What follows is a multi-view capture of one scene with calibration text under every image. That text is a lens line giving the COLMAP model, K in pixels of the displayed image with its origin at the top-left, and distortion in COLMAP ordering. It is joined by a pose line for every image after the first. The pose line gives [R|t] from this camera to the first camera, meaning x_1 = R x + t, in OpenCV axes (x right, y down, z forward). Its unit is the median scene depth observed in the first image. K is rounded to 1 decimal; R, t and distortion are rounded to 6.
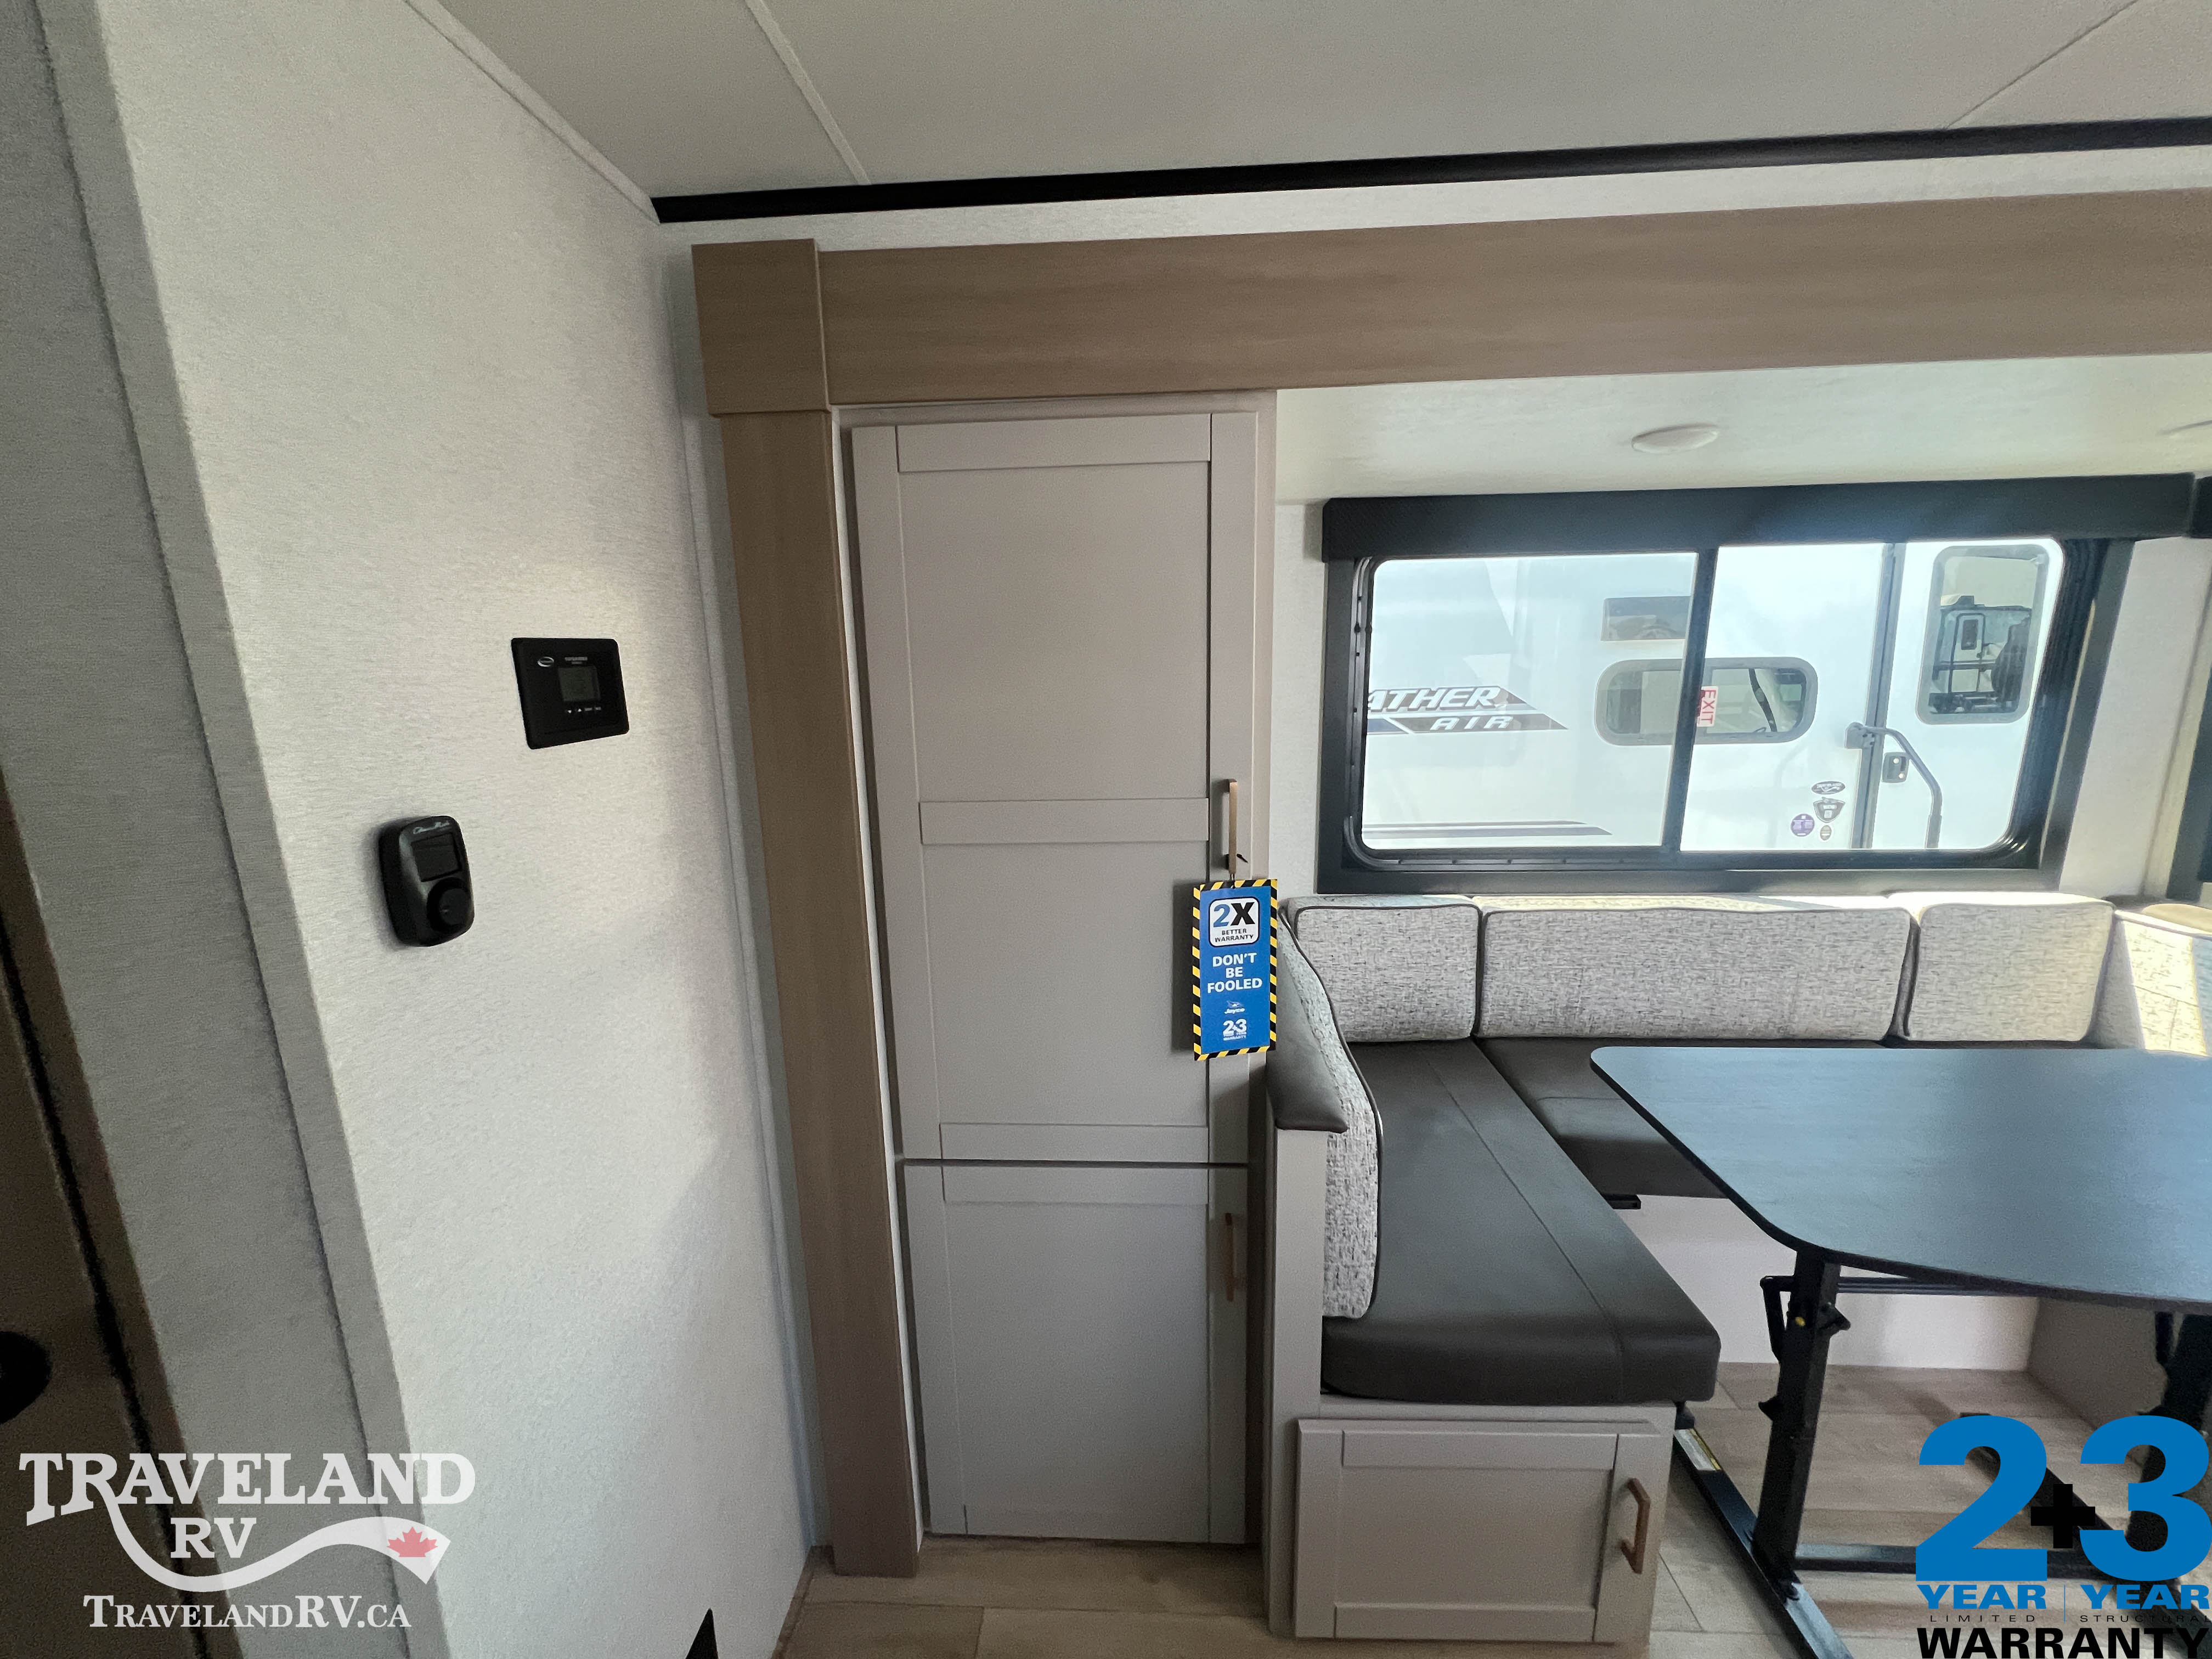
lens RADIAL K [[886.8, 0, 1103.5], [0, 886.8, 825.2], [0, 0, 1]] dist [-0.001860, 0.000410]
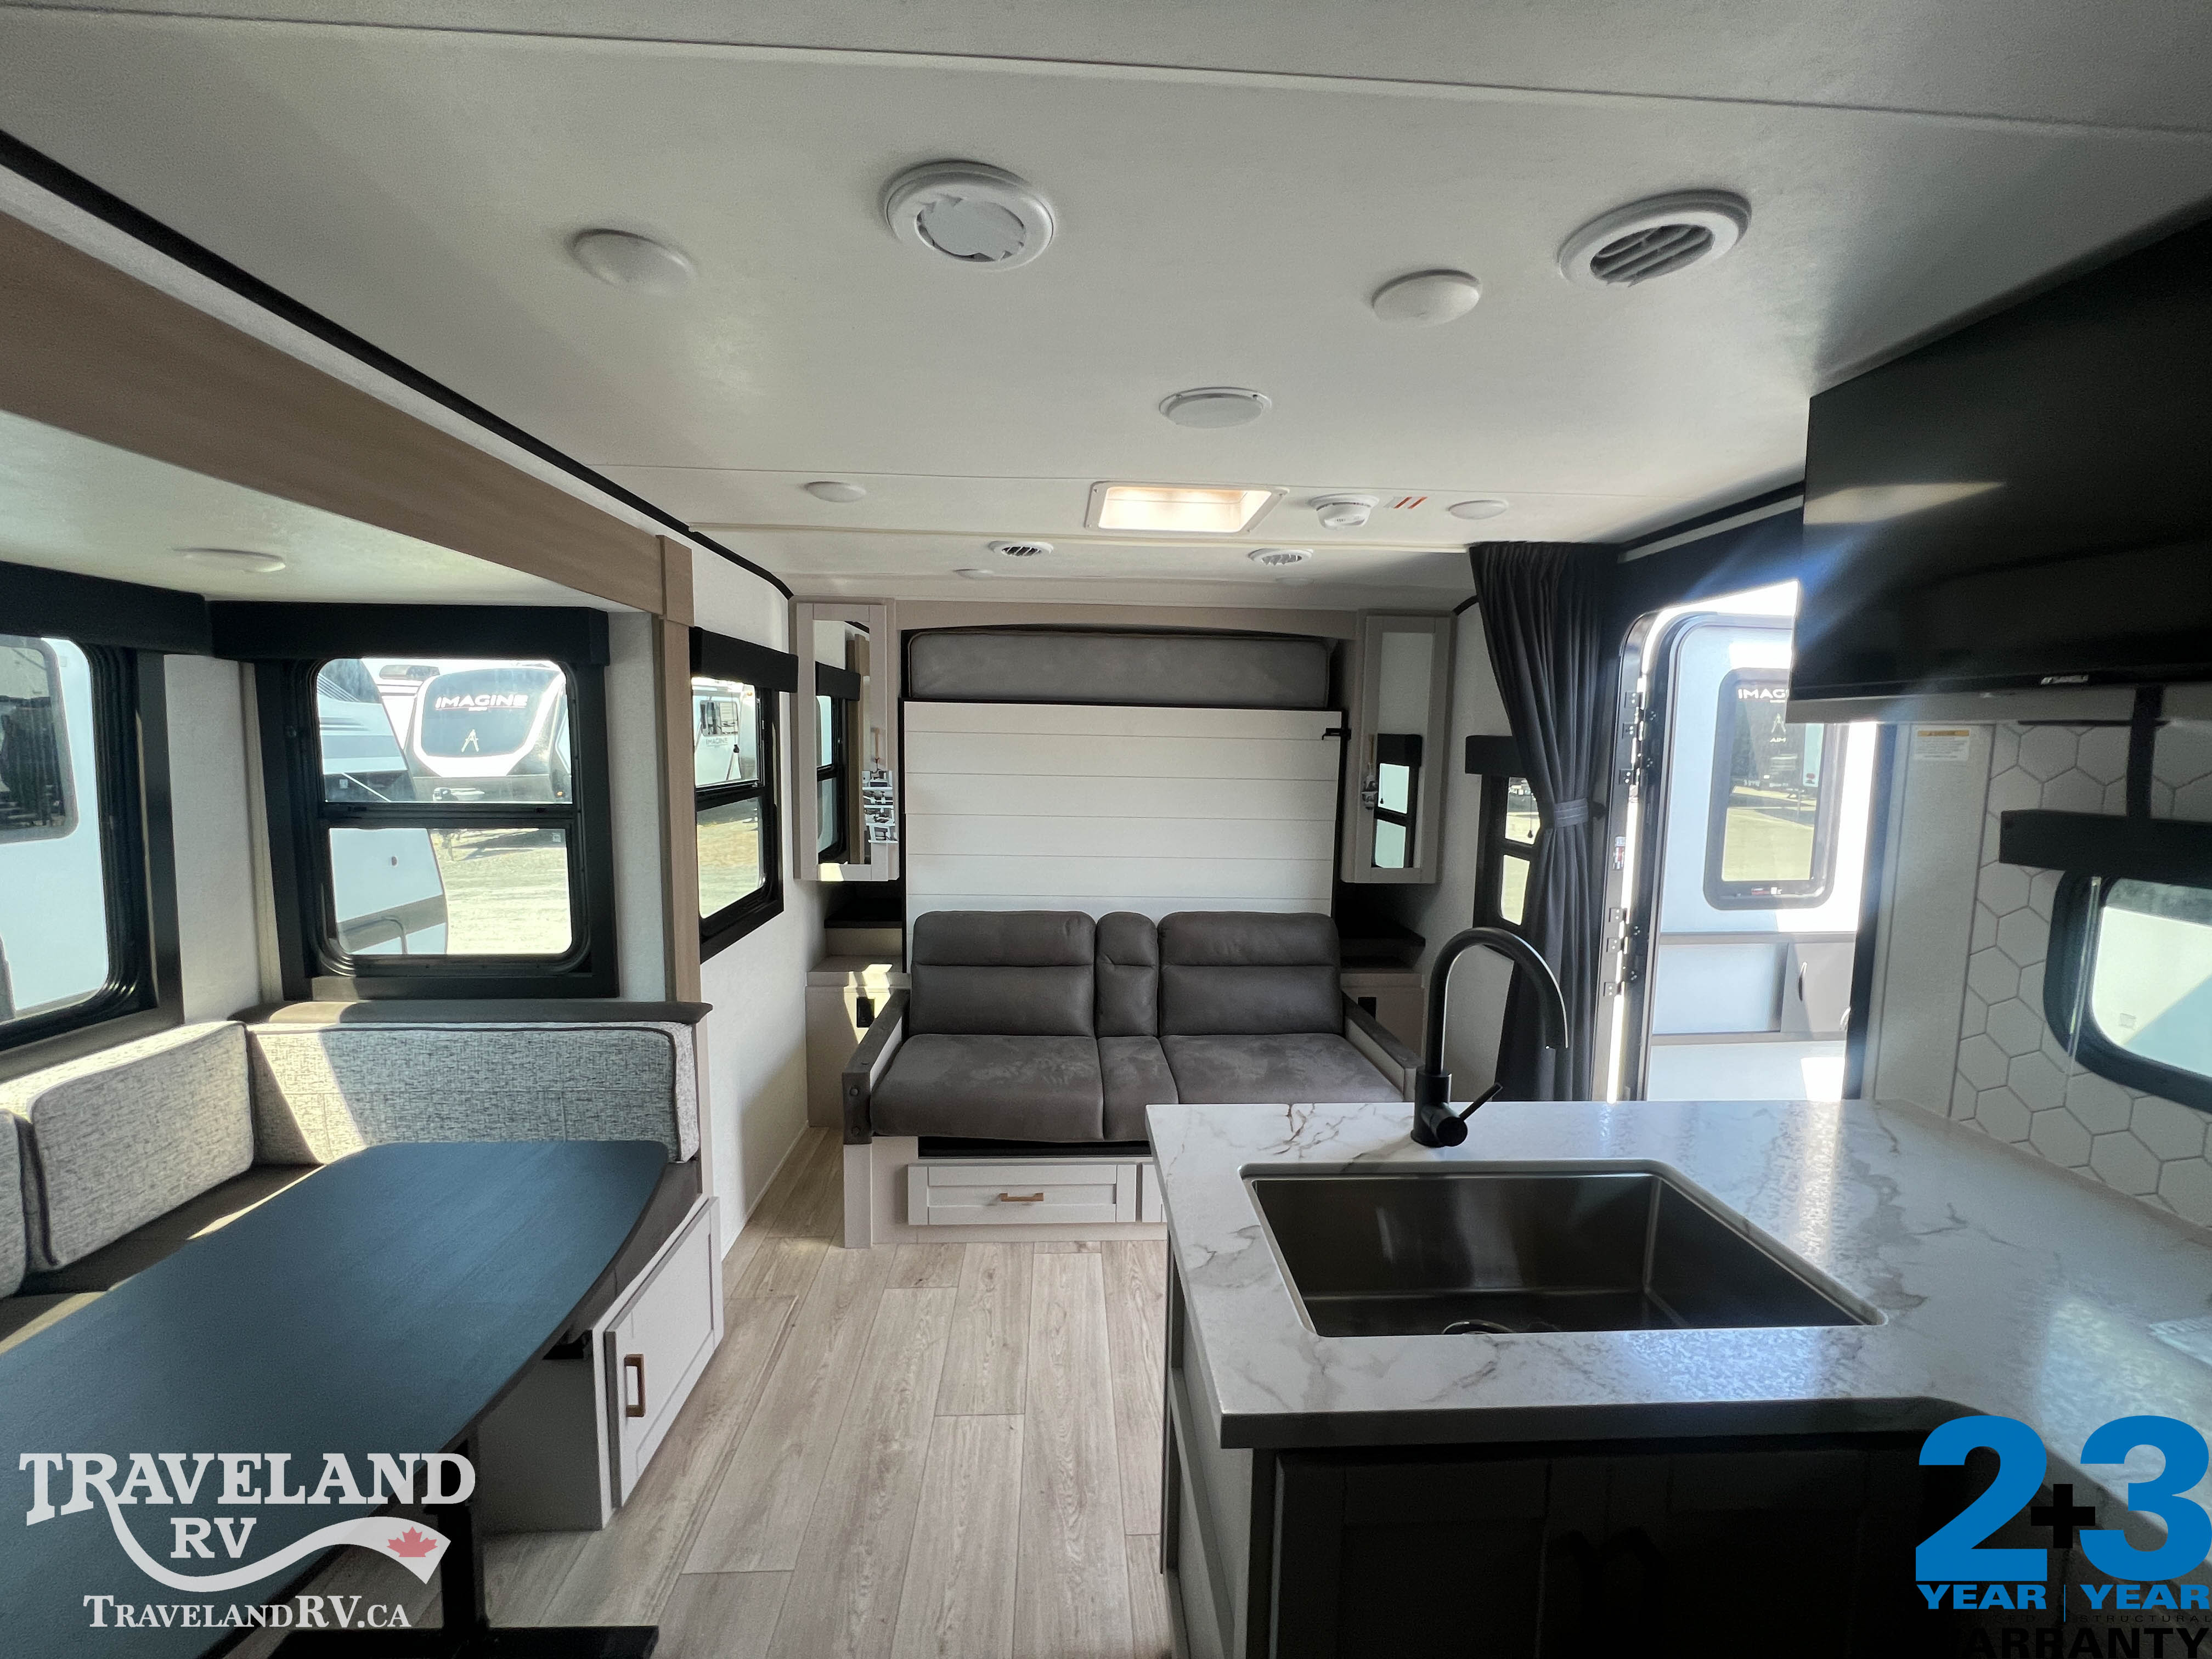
lens RADIAL K [[887.2, 0, 1103.9], [0, 887.2, 828.6], [0, 0, 1]] dist [-0.000930, 0.000266]
pose [[-0.103475, -0.079391, 0.991458, 0.087426], [0.175542, 0.979704, 0.096771, -0.047074], [-0.979019, 0.184056, -0.087439, 0.113687]]
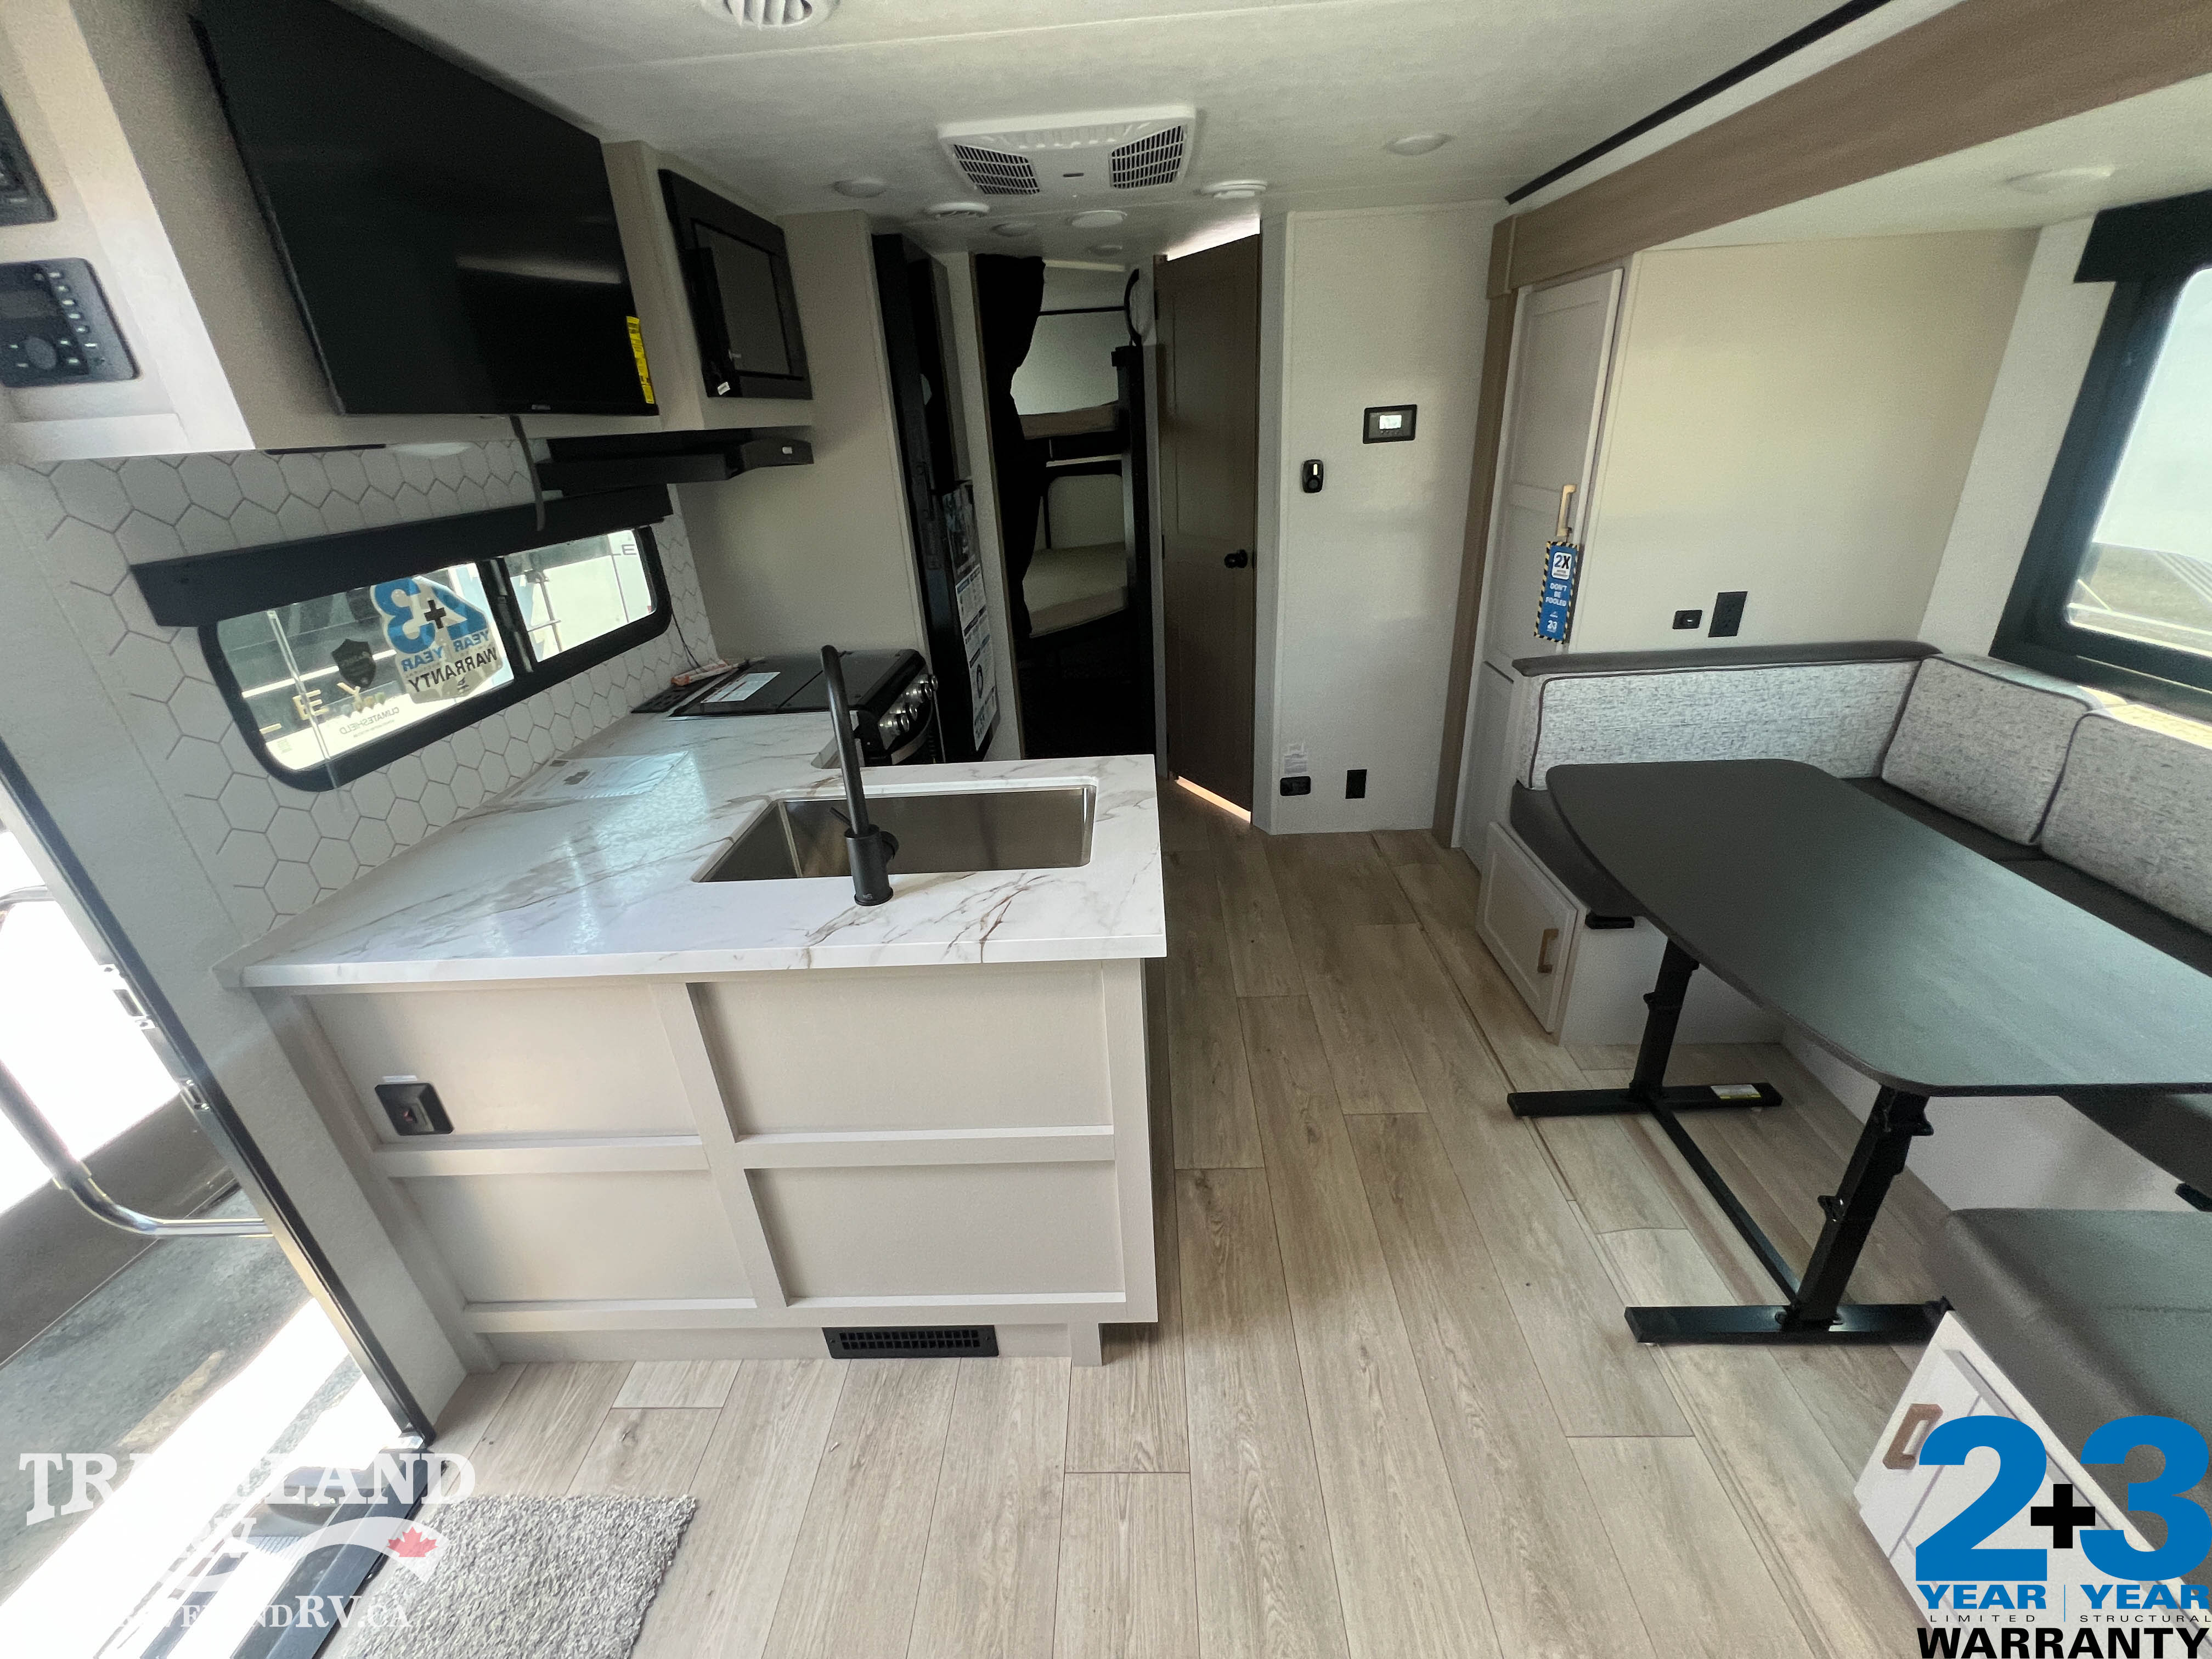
lens RADIAL K [[886.8, 0, 1103.5], [0, 886.8, 825.2], [0, 0, 1]] dist [-0.001860, 0.000410]
pose [[0.021857, 0.443191, -0.896161, 1.272437], [-0.133118, 0.889683, 0.436741, -0.058144], [0.990859, 0.109749, 0.078443, -0.035608]]
